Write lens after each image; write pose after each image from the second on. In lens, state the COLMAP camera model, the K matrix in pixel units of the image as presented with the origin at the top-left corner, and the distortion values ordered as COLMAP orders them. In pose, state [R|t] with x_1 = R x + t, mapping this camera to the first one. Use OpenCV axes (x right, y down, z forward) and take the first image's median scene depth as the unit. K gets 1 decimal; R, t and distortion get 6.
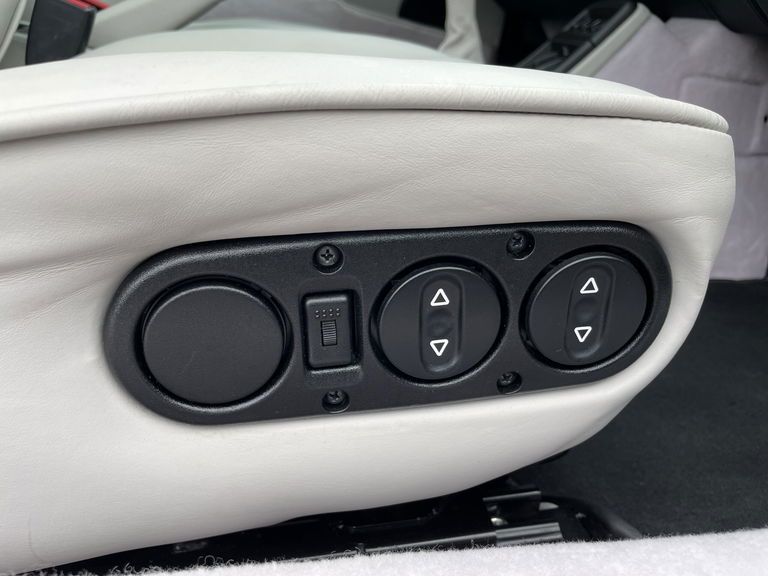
lens RADIAL K [[583.9, 0, 384.0], [0, 583.9, 288.0], [0, 0, 1]] dist [0.068032, -0.139424]
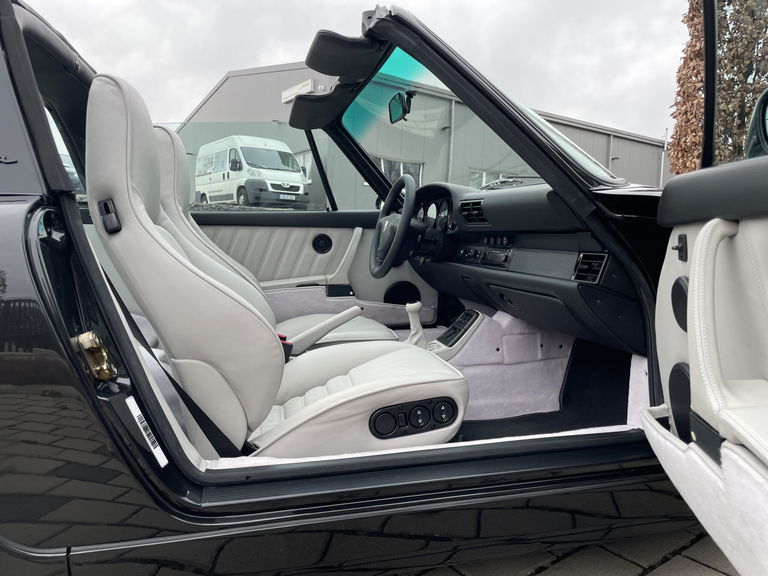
lens RADIAL K [[583.9, 0, 384.0], [0, 583.9, 288.0], [0, 0, 1]] dist [0.068032, -0.139424]
pose [[0.991611, -0.117234, 0.054449, -0.208942], [0.128543, 0.938705, -0.319859, 0.327915], [-0.013613, 0.324174, 0.945899, -2.429483]]
